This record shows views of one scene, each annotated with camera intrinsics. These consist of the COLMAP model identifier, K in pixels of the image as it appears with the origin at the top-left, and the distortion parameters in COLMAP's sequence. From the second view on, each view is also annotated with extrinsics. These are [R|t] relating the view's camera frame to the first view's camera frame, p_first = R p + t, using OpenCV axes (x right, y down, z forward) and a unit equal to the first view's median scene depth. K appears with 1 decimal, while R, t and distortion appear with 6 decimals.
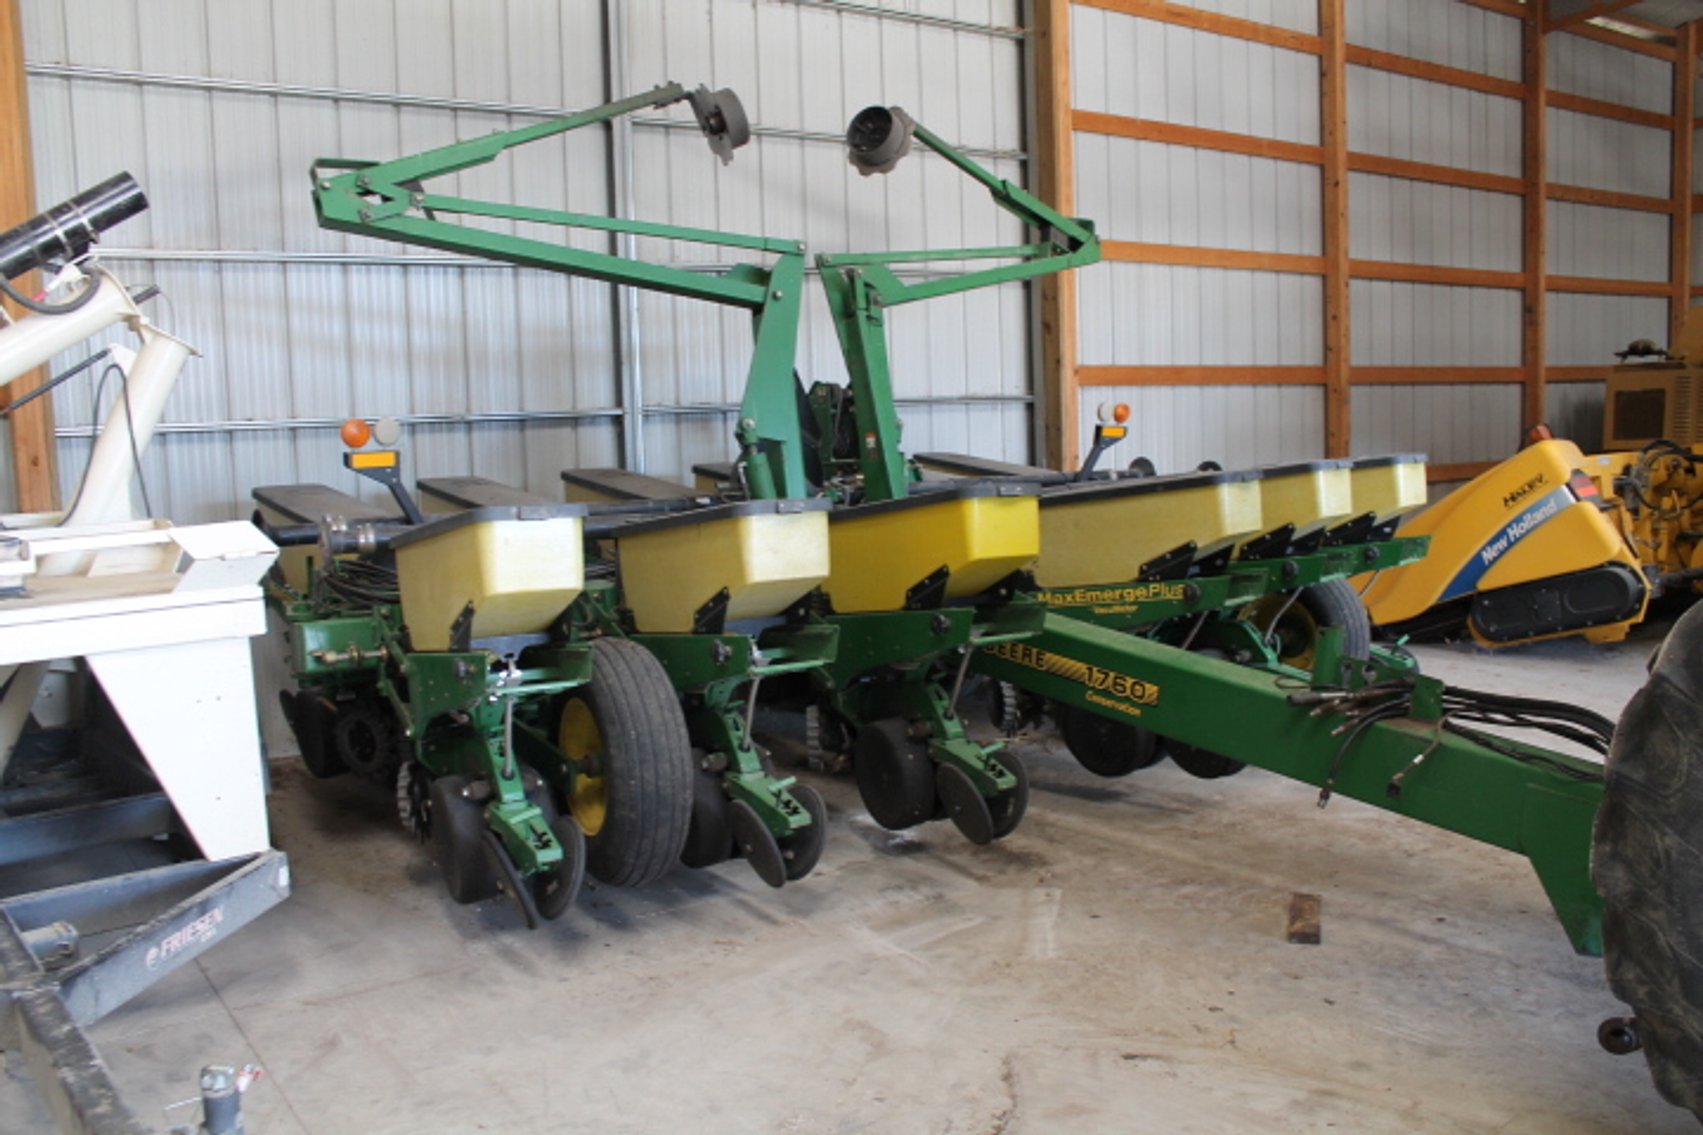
lens RADIAL K [[1444.4, 0, 860.1], [0, 1444.4, 565.8], [0, 0, 1]] dist [-0.168748, 0.149038]
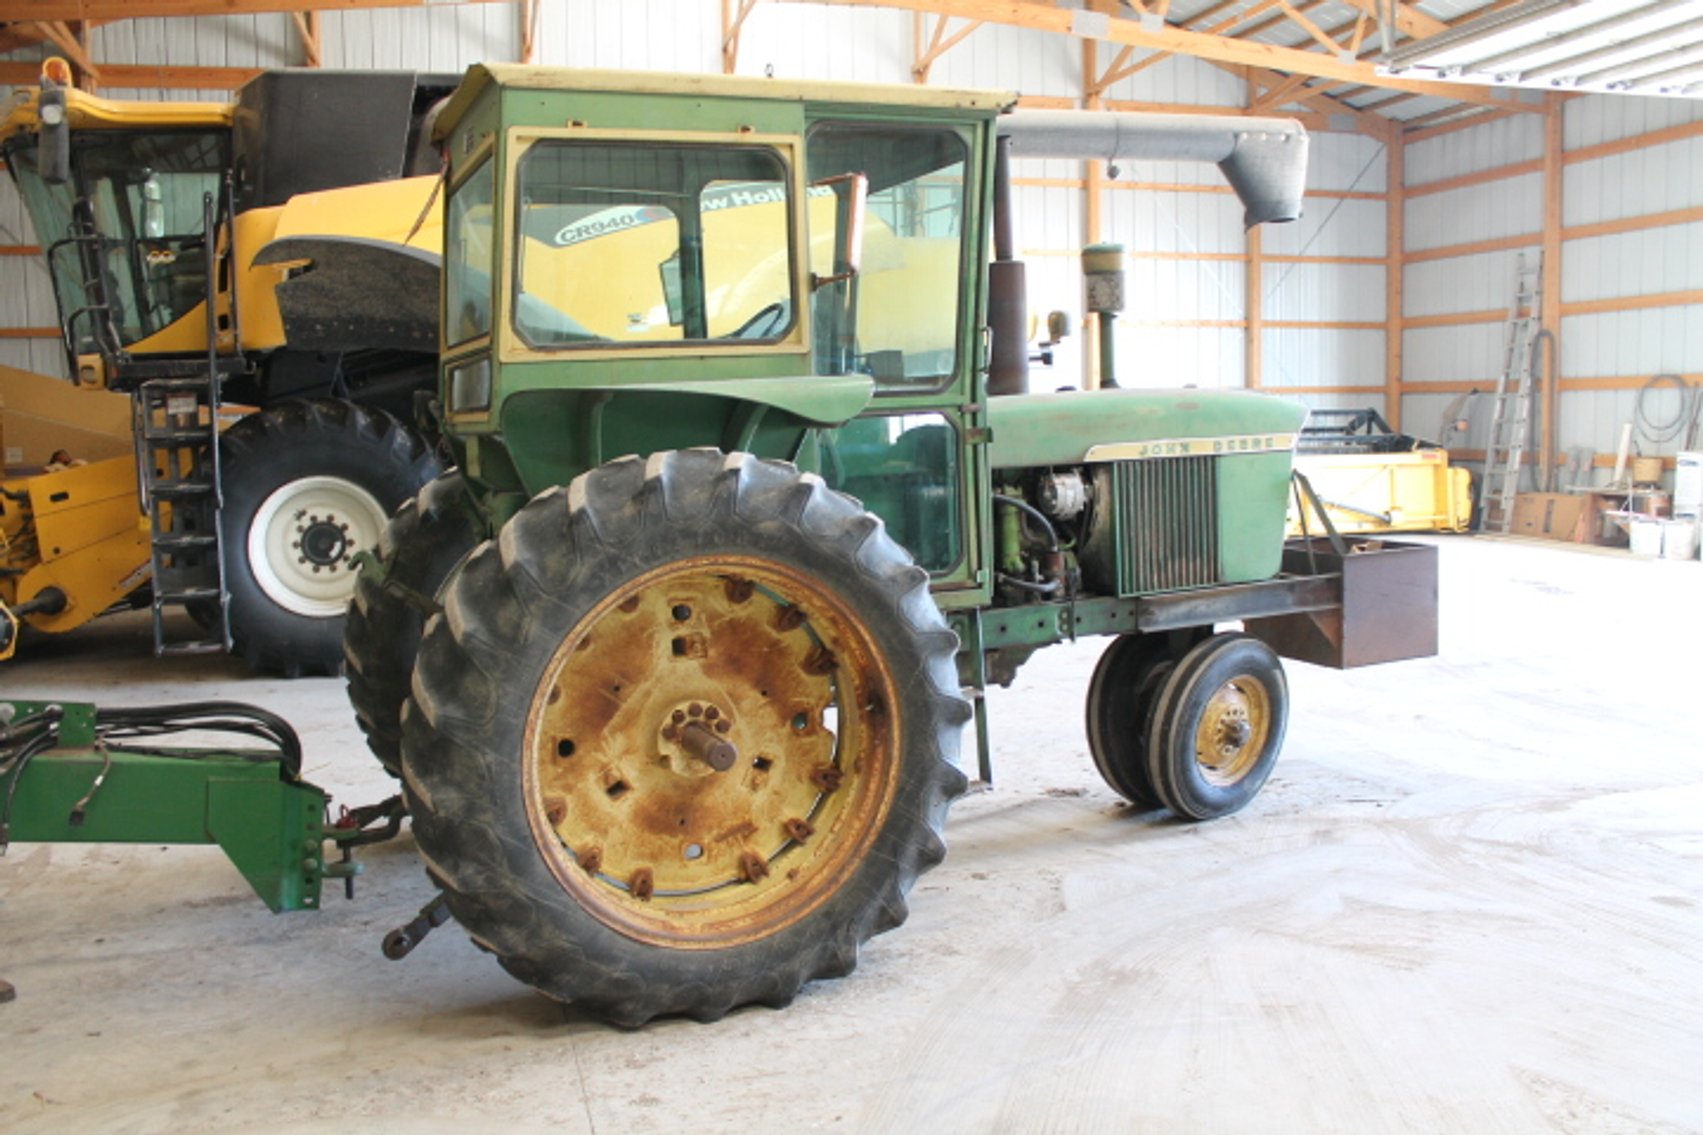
lens RADIAL K [[1444.4, 0, 860.1], [0, 1444.4, 565.8], [0, 0, 1]] dist [-0.168748, 0.149038]
pose [[0.330339, -0.072428, 0.941080, -0.282435], [0.106445, 0.993549, 0.039102, 0.001391], [-0.937841, 0.087257, 0.335917, 0.101999]]
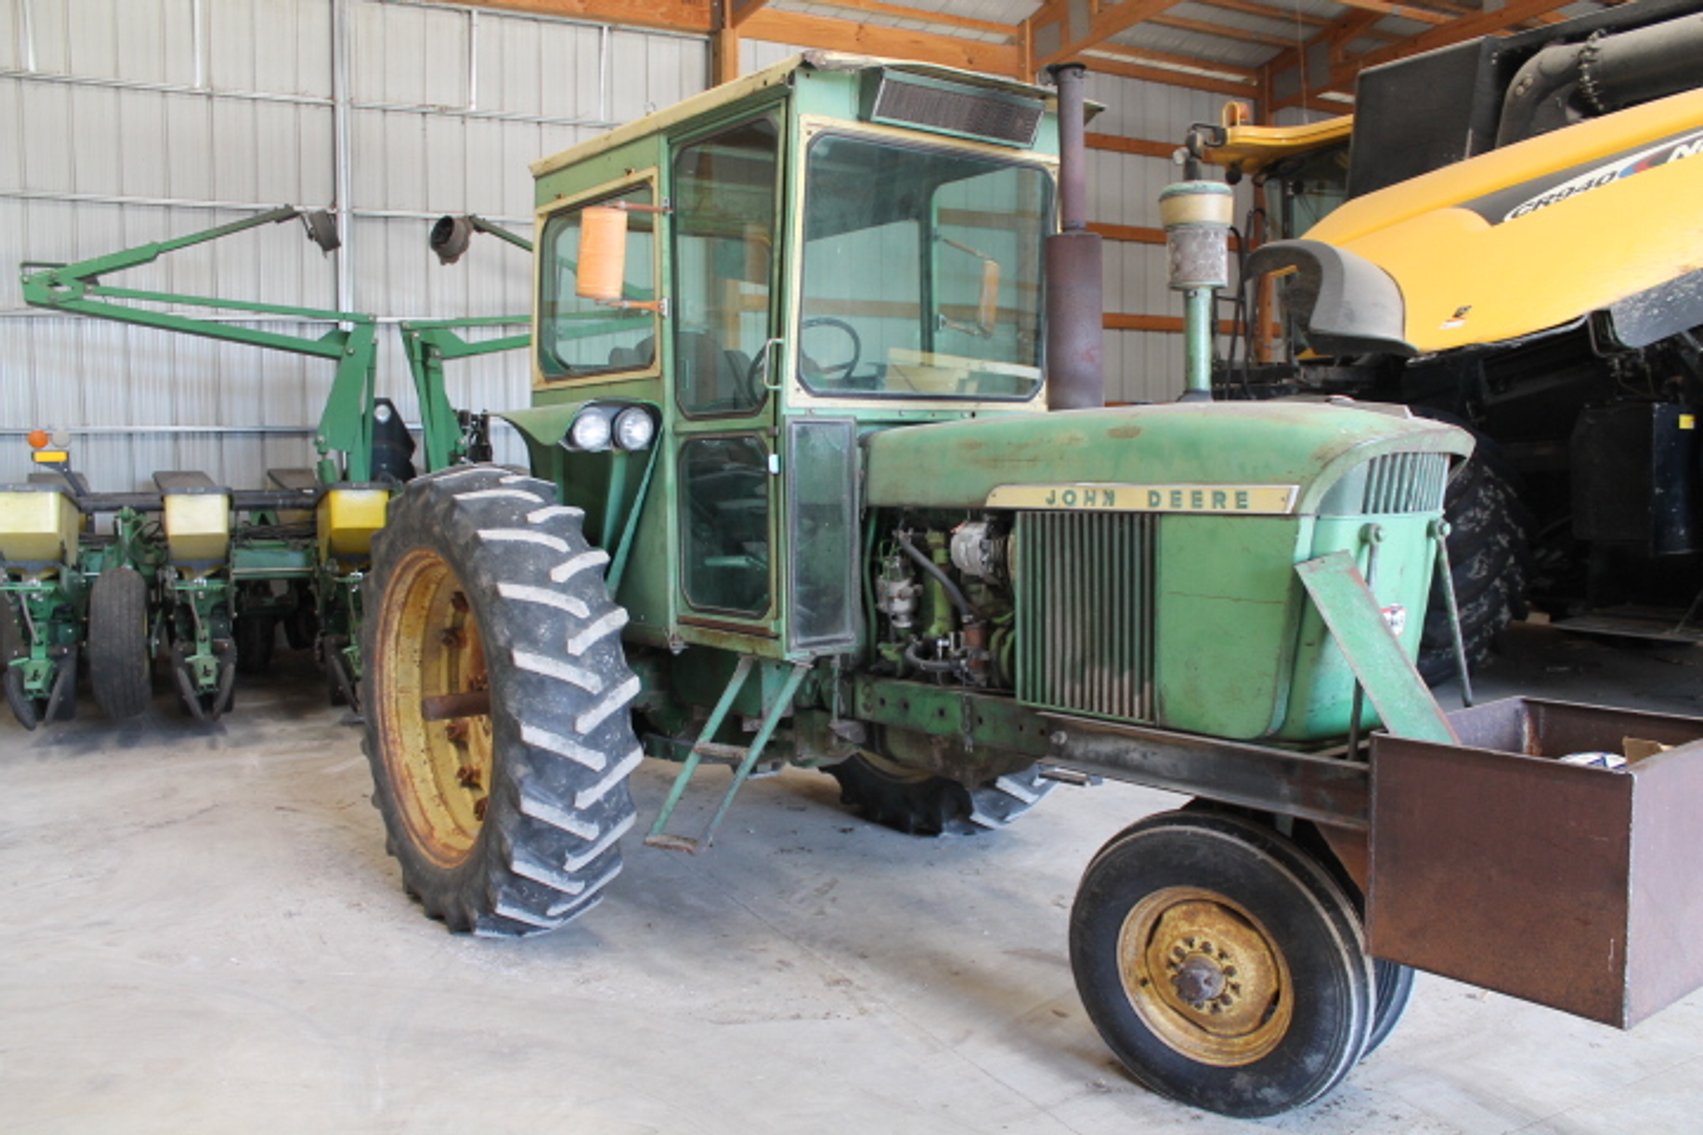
lens RADIAL K [[1444.4, 0, 860.1], [0, 1444.4, 565.8], [0, 0, 1]] dist [-0.168748, 0.149038]
pose [[0.994356, 0.038198, -0.098984, 0.708743], [-0.039142, 0.999205, -0.007606, 0.022667], [0.098614, 0.011437, 0.995060, -0.437936]]
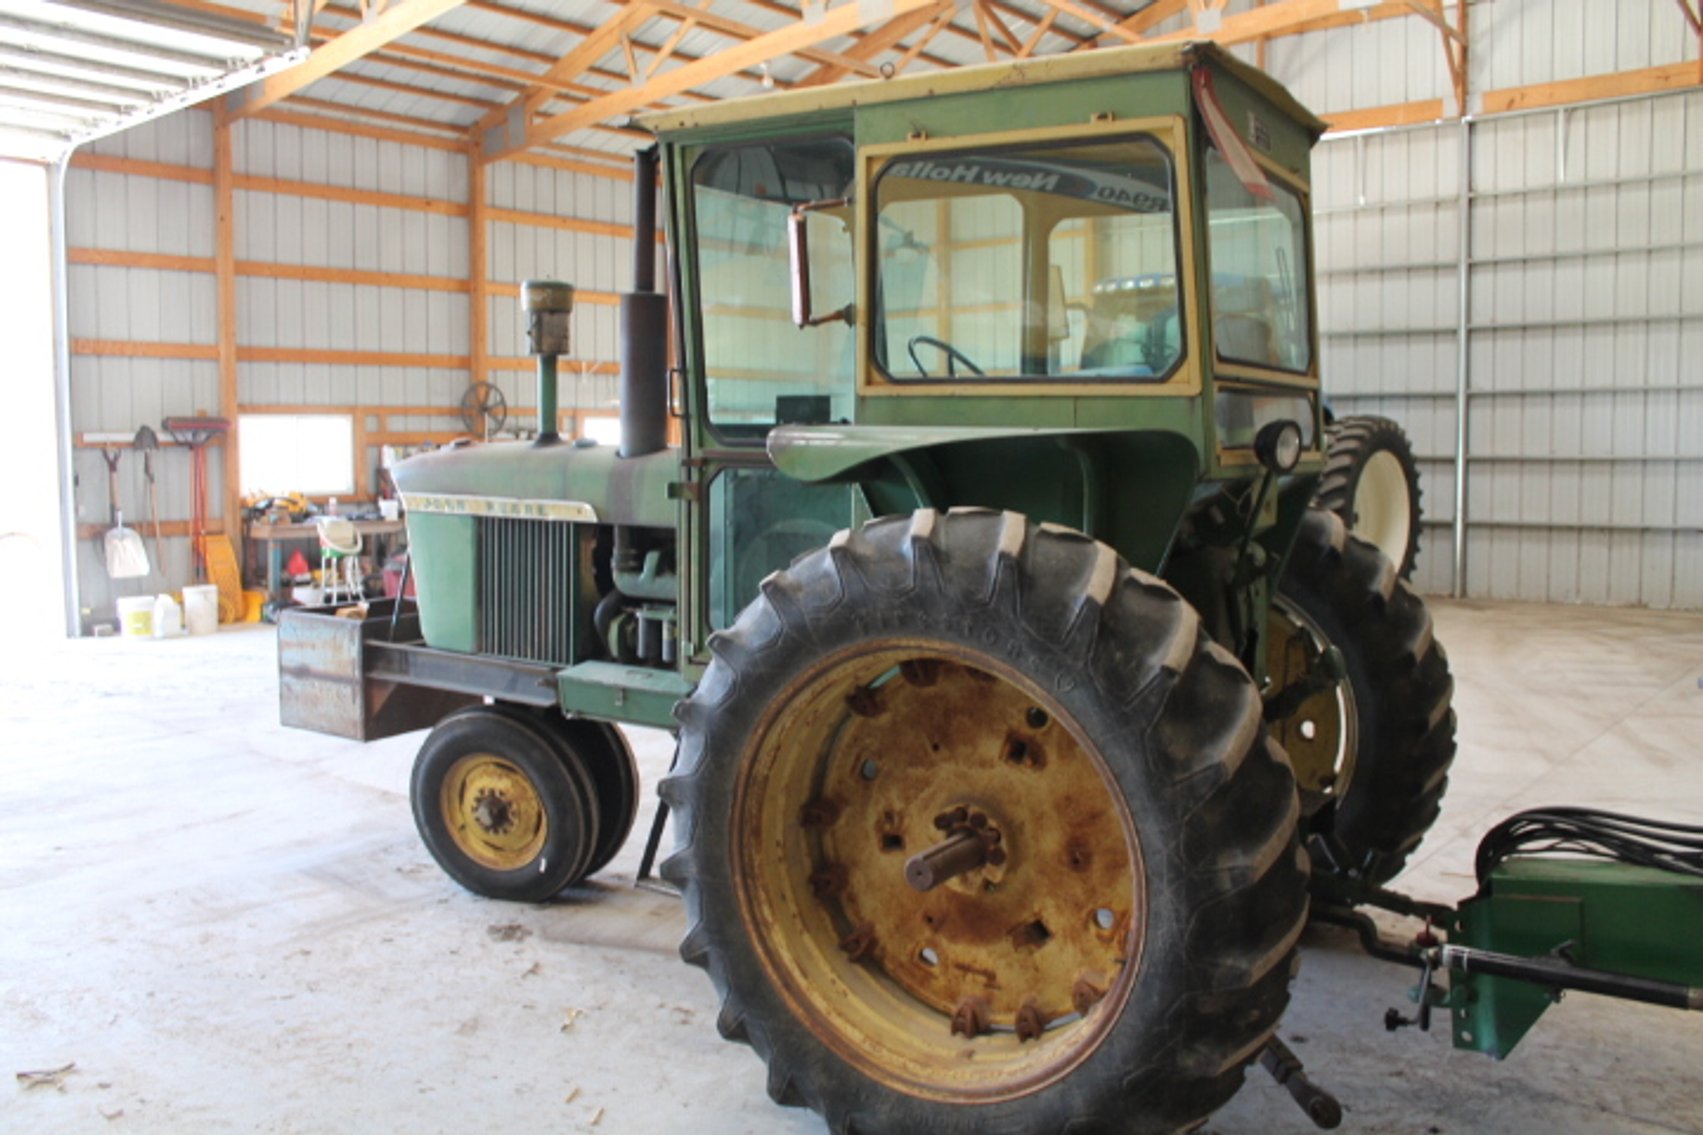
lens RADIAL K [[1444.4, 0, 860.1], [0, 1444.4, 565.8], [0, 0, 1]] dist [-0.168748, 0.149038]
pose [[-0.965606, 0.061842, -0.252547, 0.846916], [0.013343, 0.981809, 0.189404, -0.165732], [0.259666, 0.179520, -0.948866, 1.253422]]
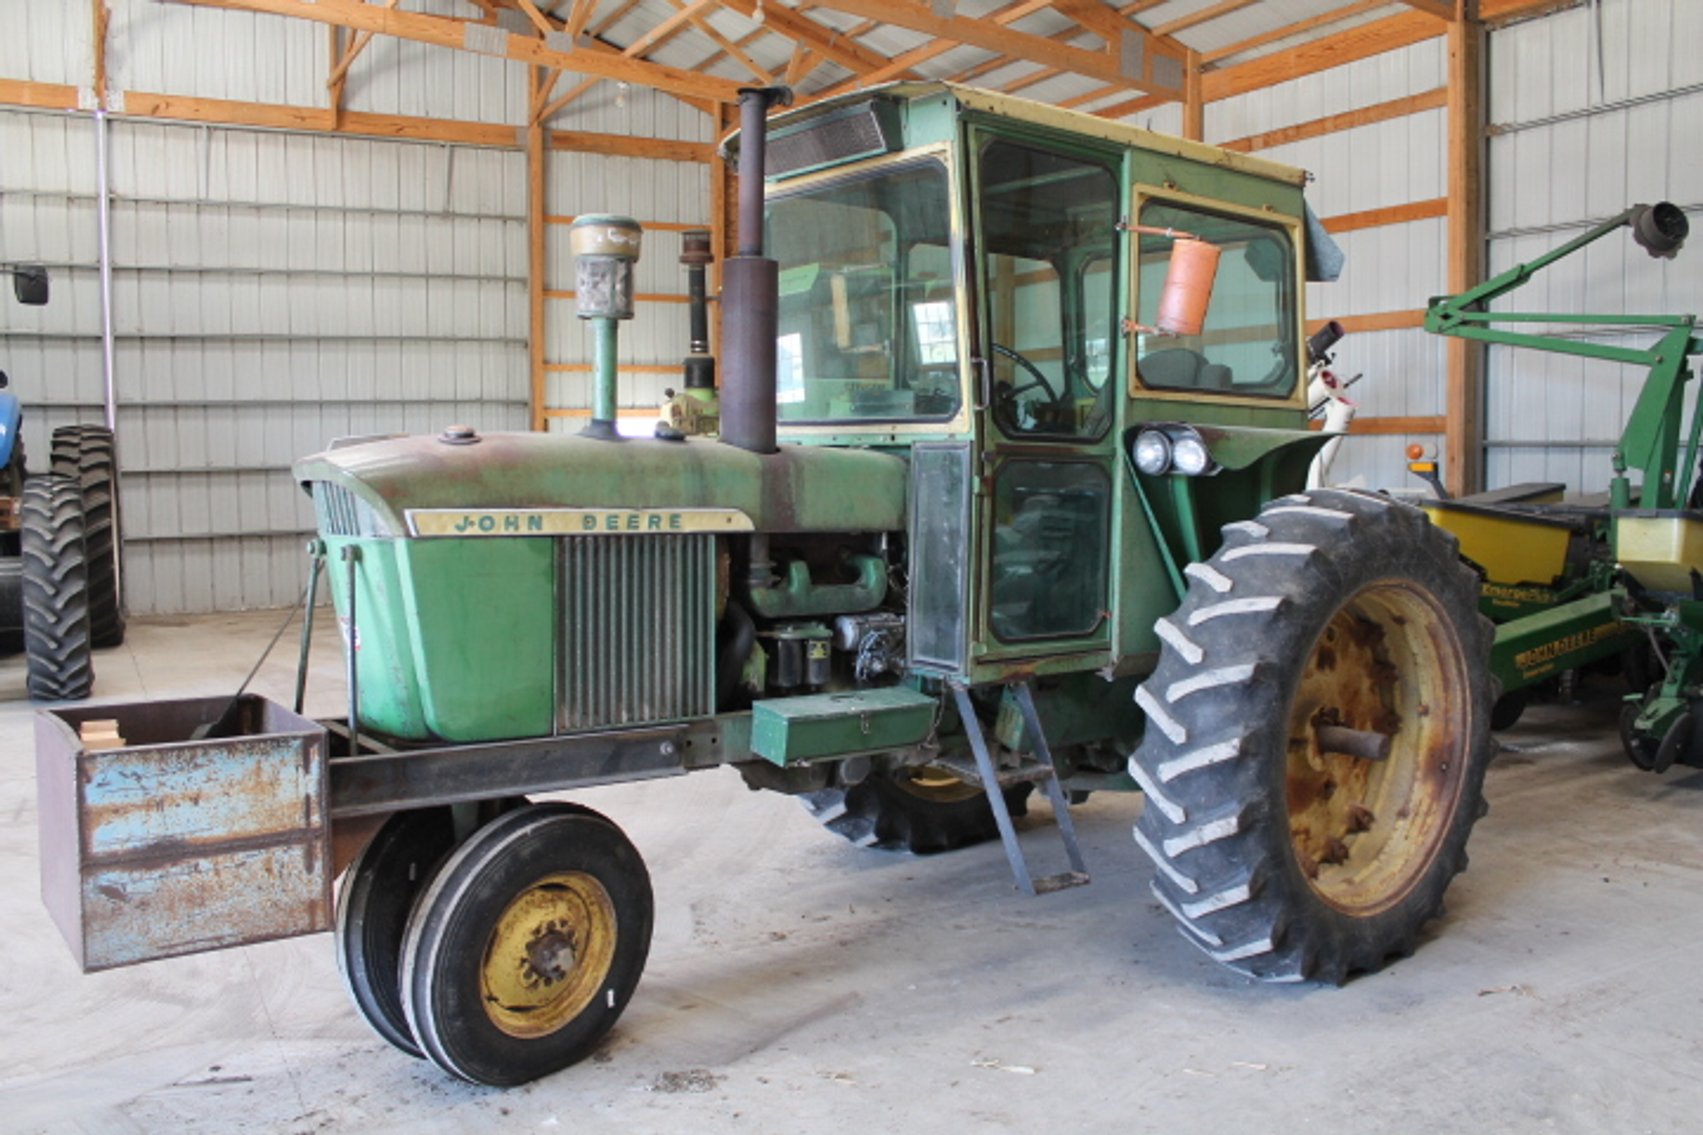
lens RADIAL K [[1444.4, 0, 860.1], [0, 1444.4, 565.8], [0, 0, 1]] dist [-0.168748, 0.149038]
pose [[-0.093241, 0.112973, -0.989213, 1.508740], [-0.092308, 0.988282, 0.121568, -0.101993], [0.991355, 0.102647, -0.081720, 0.468686]]
